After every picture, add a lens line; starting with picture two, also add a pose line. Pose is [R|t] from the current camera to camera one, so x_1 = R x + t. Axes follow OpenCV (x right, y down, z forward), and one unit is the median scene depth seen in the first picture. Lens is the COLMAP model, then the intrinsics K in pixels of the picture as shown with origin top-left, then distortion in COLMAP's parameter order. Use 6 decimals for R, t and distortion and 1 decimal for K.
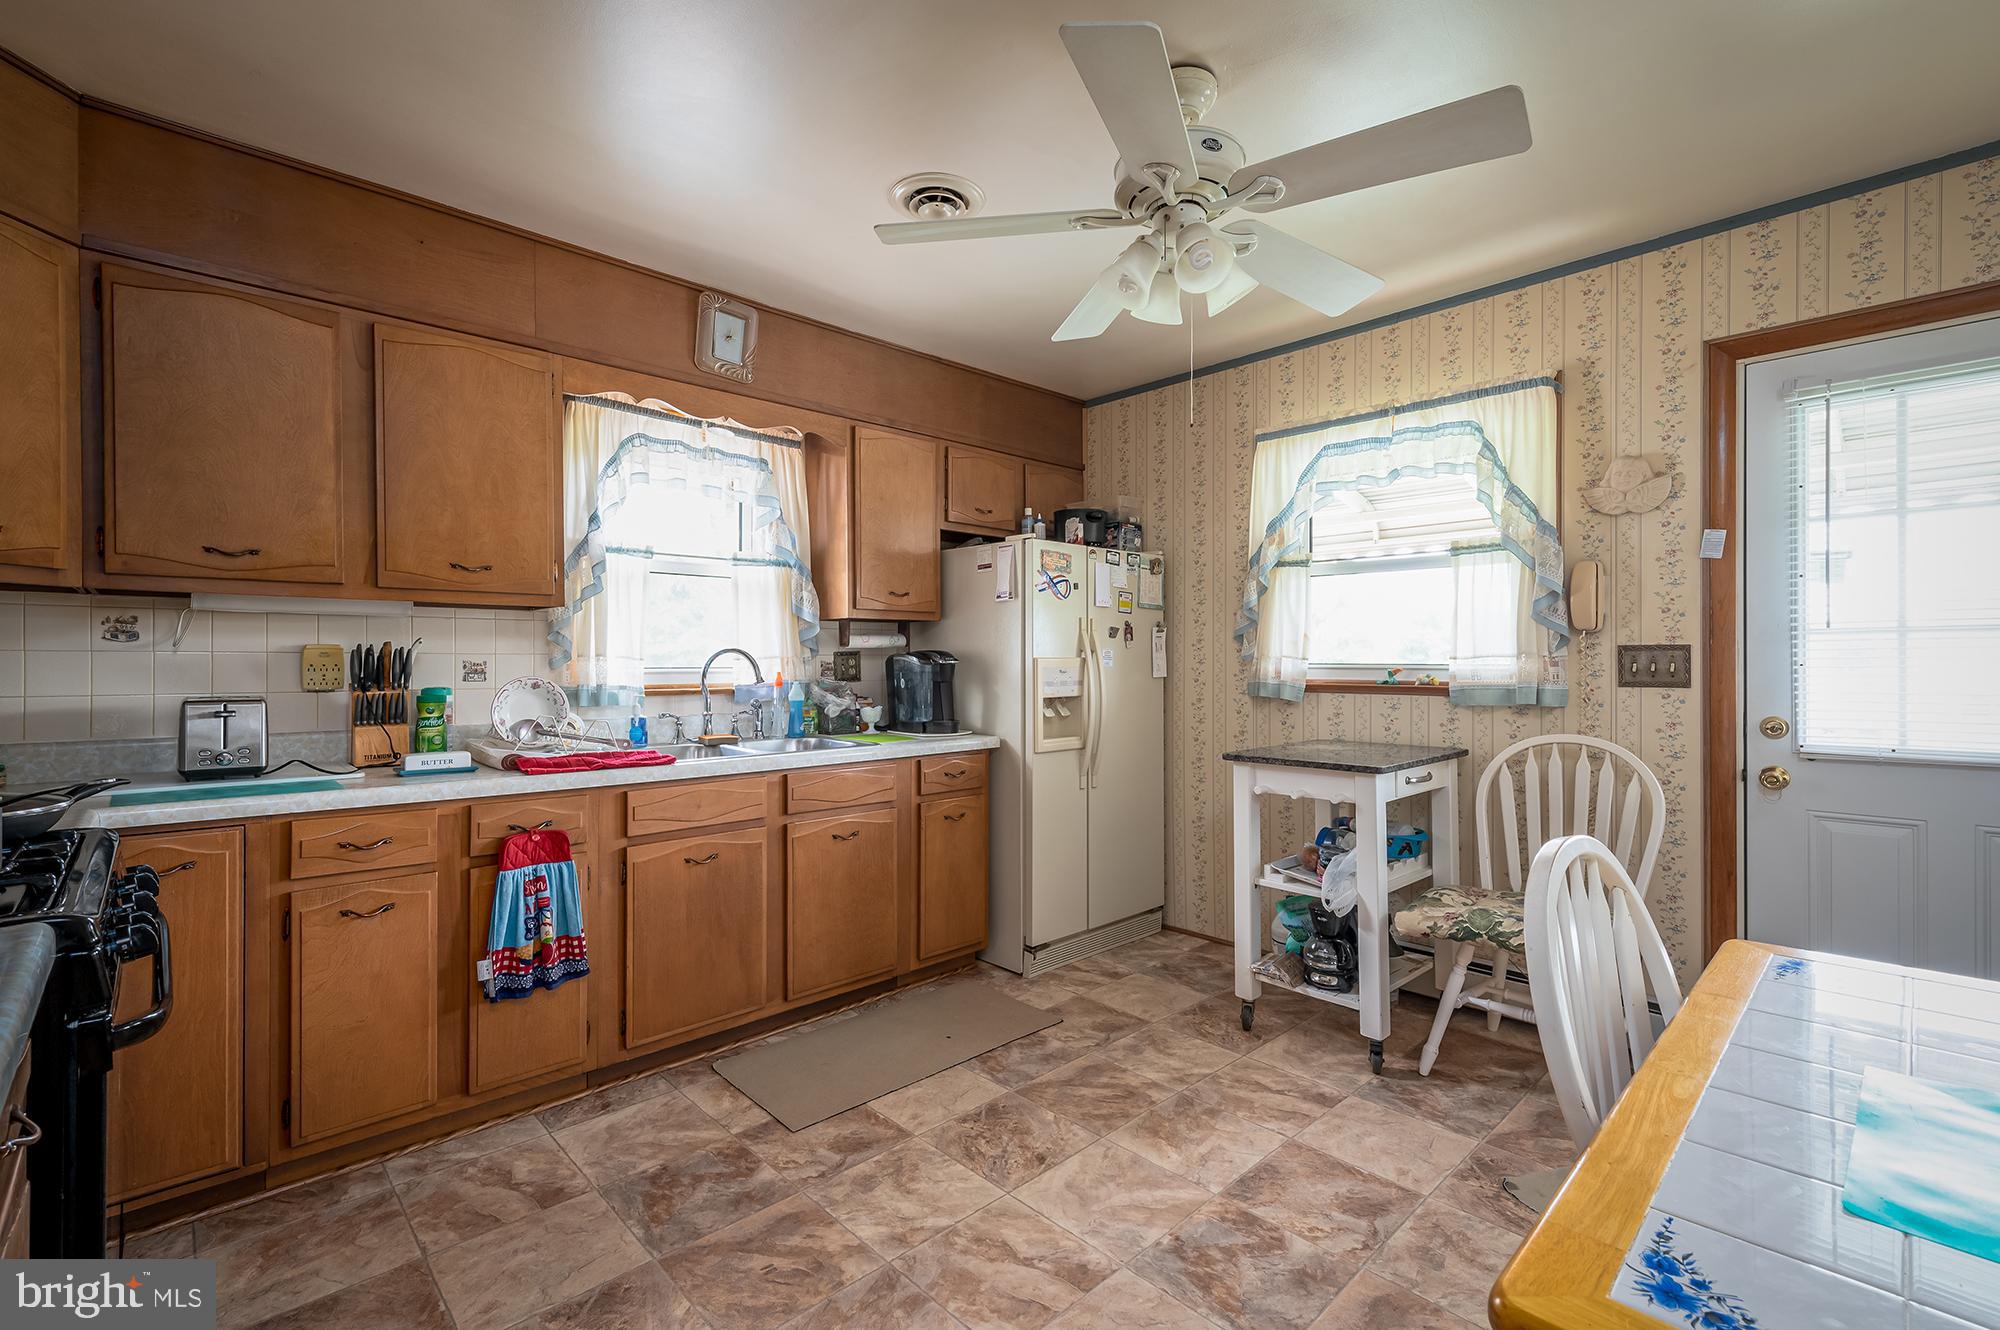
lens RADIAL K [[883.5, 0, 984.4], [0, 883.5, 665.2], [0, 0, 1]] dist [0.010935, -0.004052]
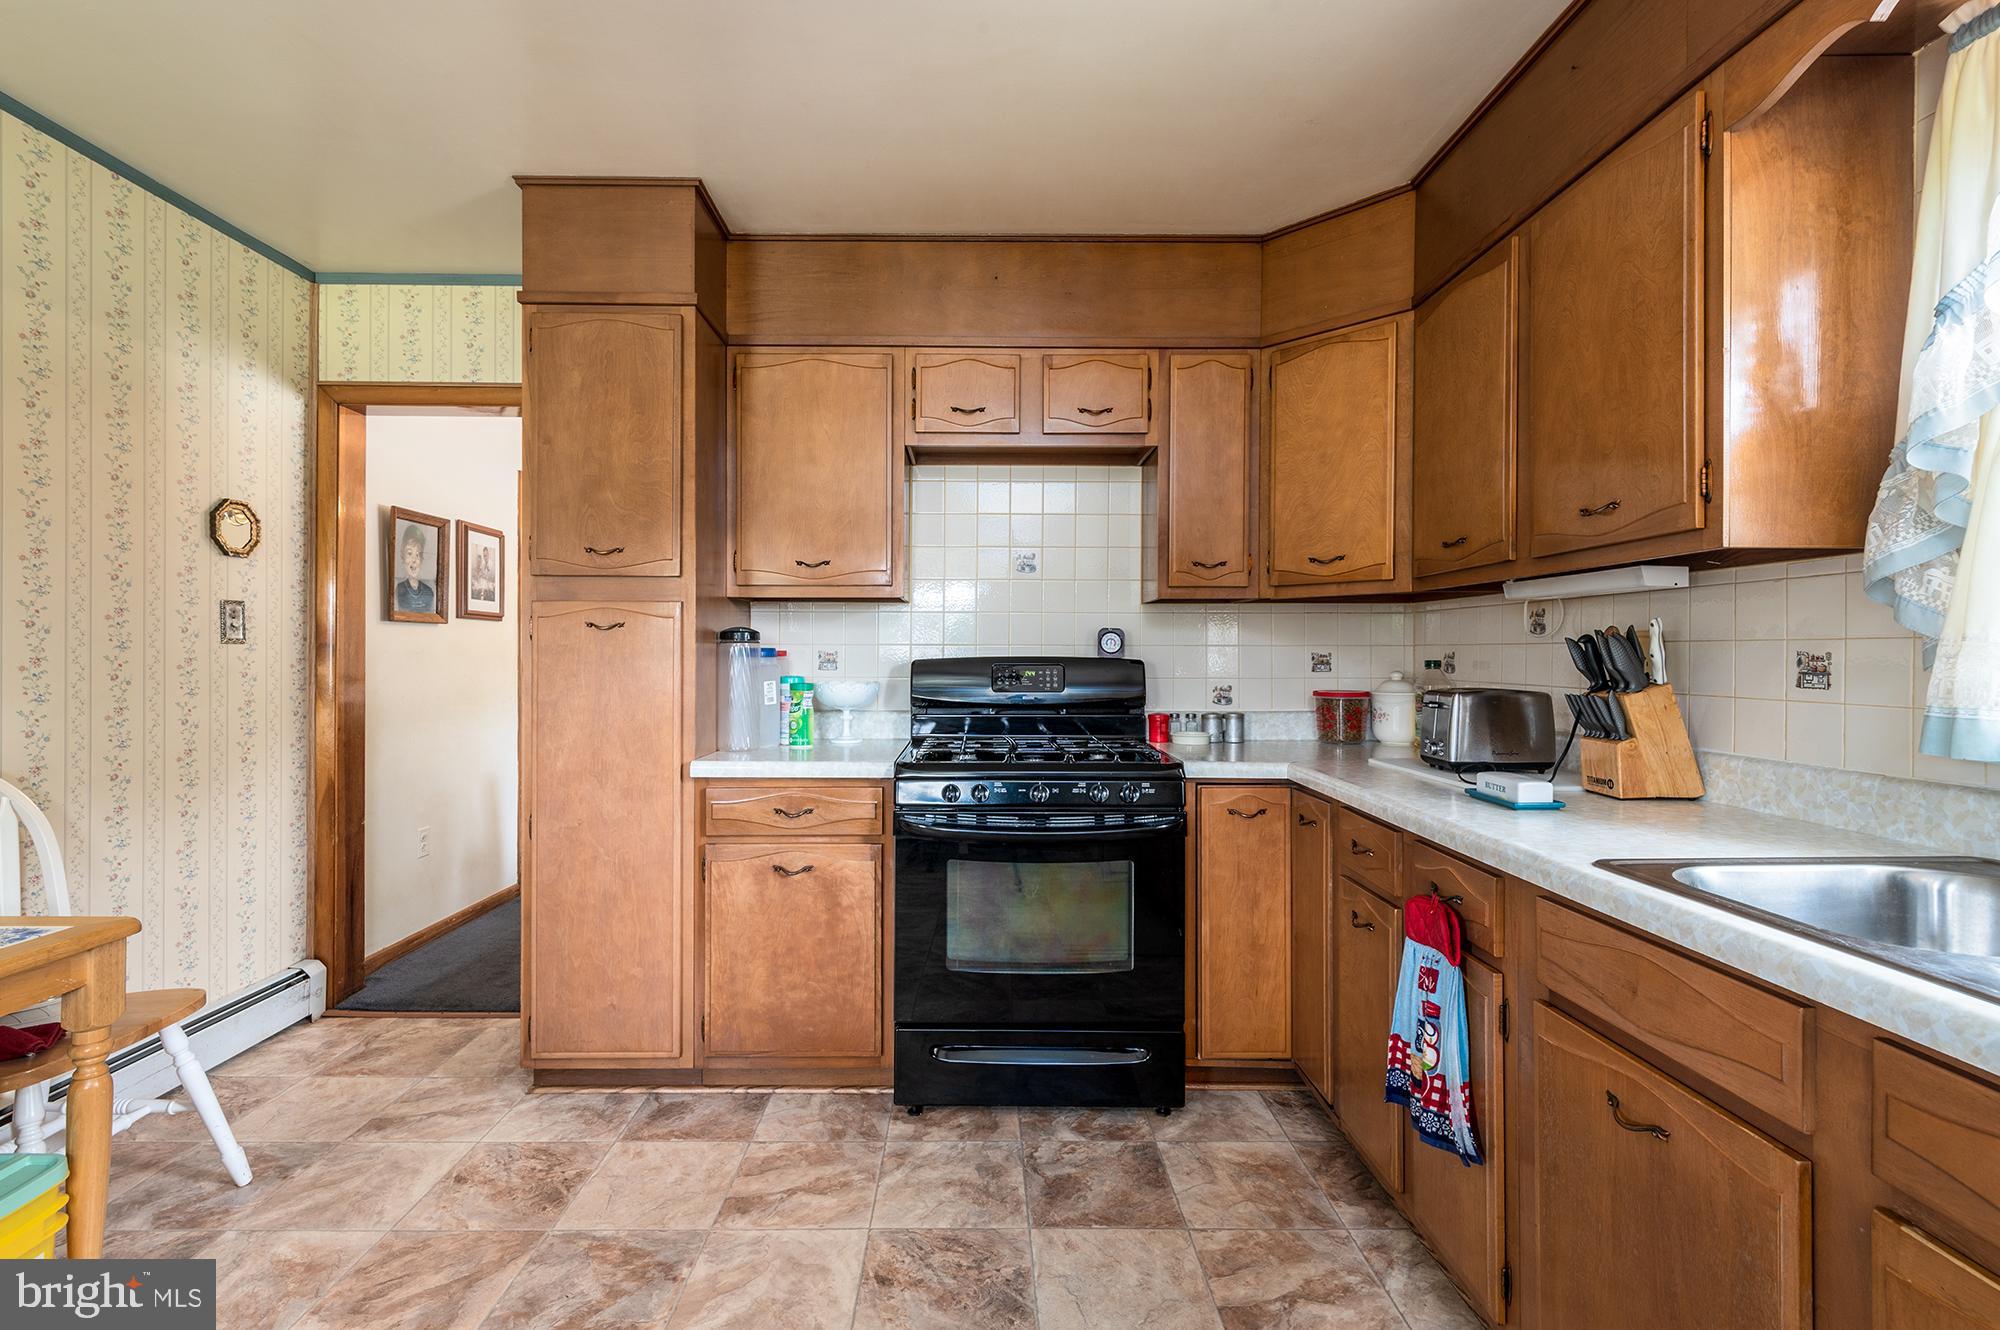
lens RADIAL K [[883.5, 0, 988.8], [0, 883.5, 658.0], [0, 0, 1]] dist [0.010935, -0.004052]
pose [[-0.664305, 0.003633, -0.747453, 0.231608], [-0.002763, 0.999969, 0.007316, -0.004344], [0.747456, 0.006925, -0.664275, 1.198359]]
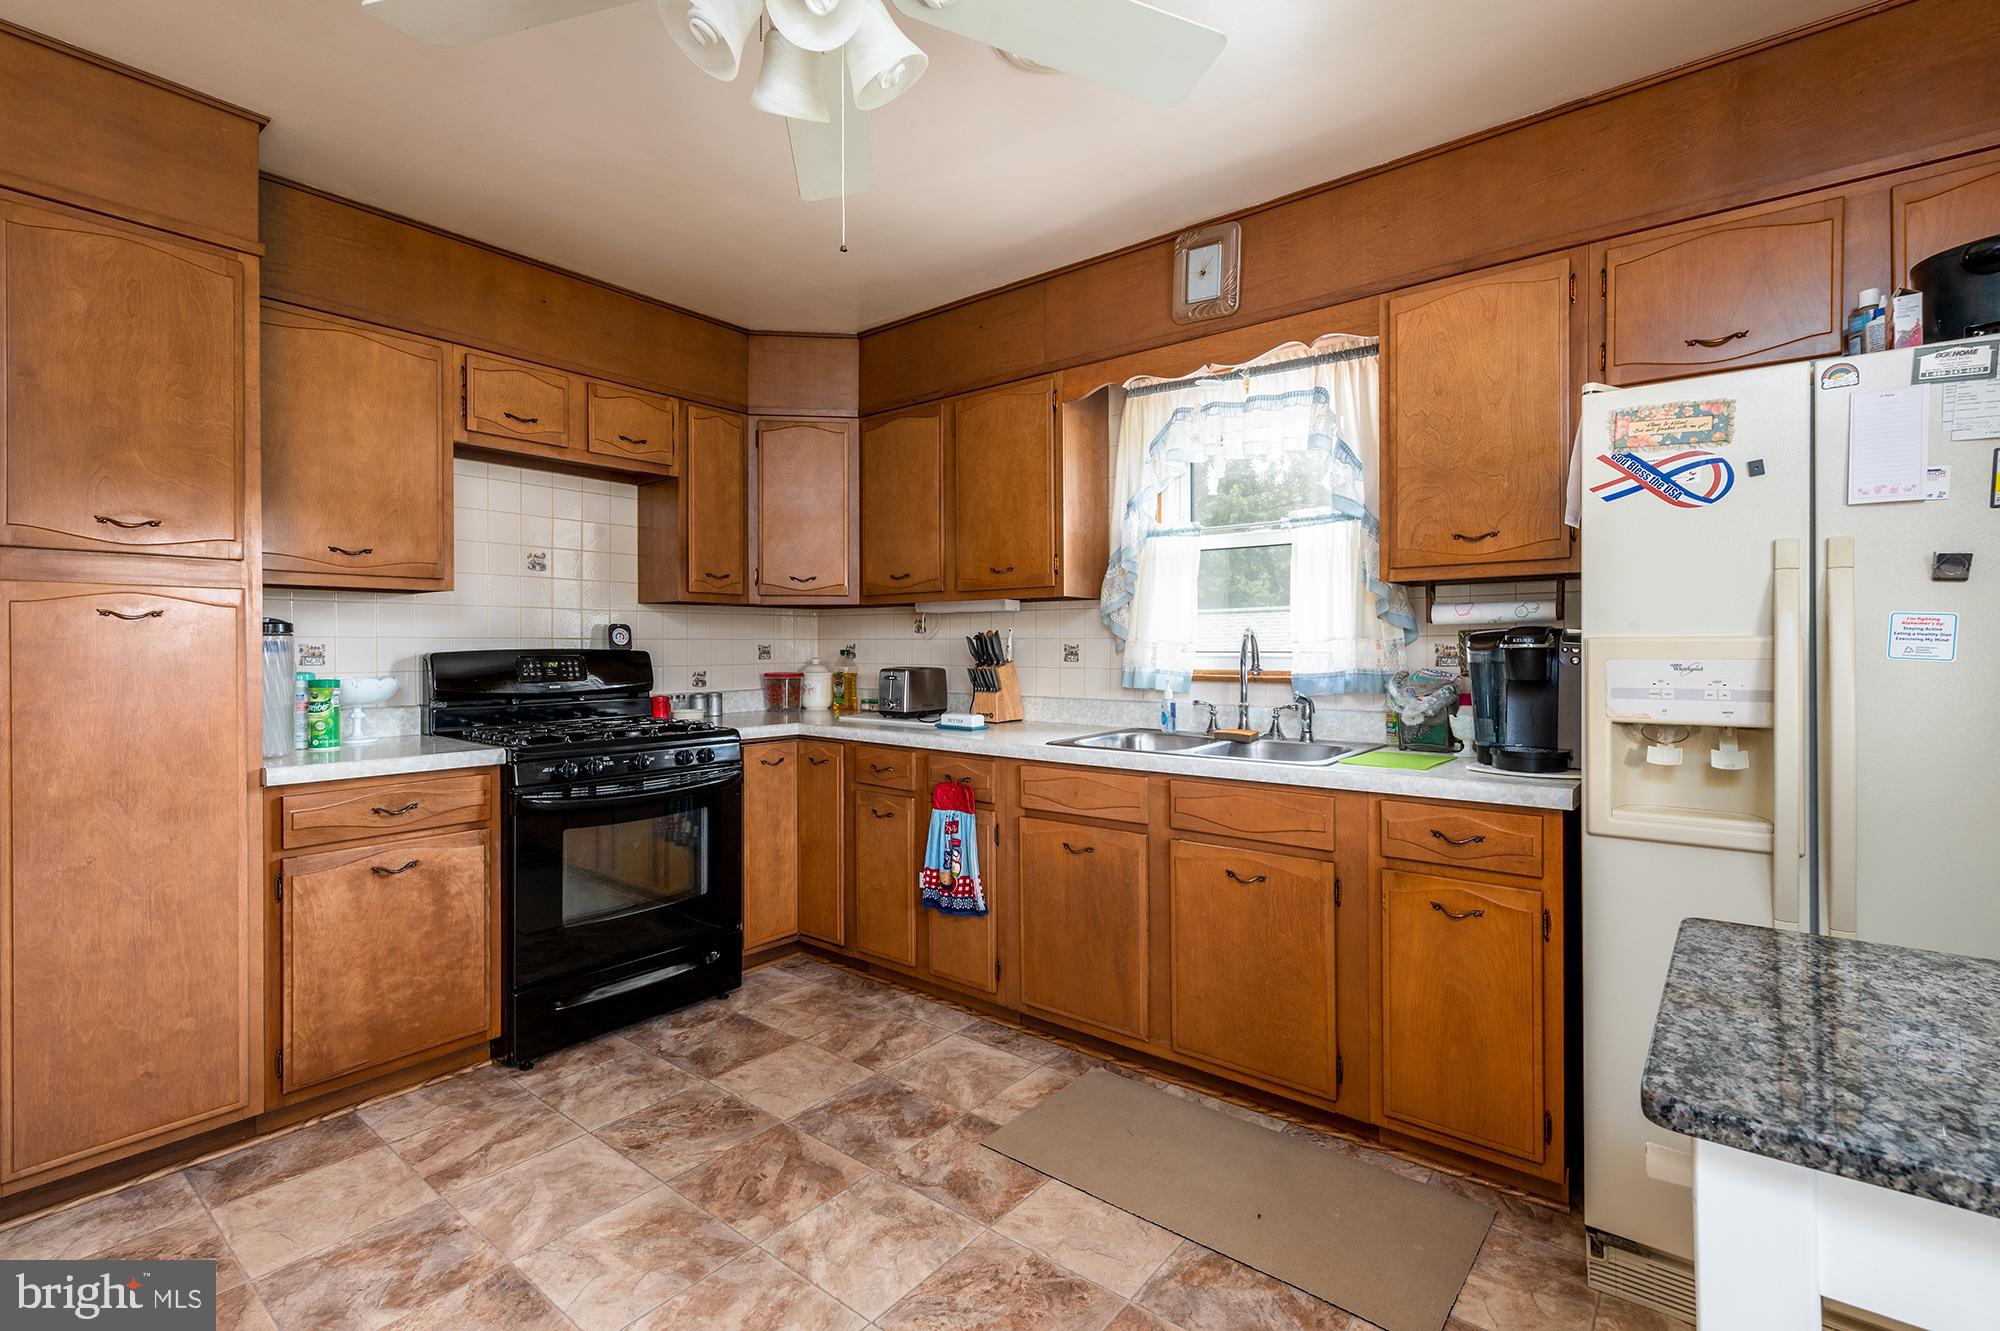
lens RADIAL K [[883.5, 0, 976.9], [0, 883.5, 652.1], [0, 0, 1]] dist [0.010935, -0.004052]
pose [[0.145508, 0.009675, -0.989310, 0.711581], [-0.001968, 0.999953, 0.009490, -0.007032], [0.989355, 0.000566, 0.145520, 0.853987]]
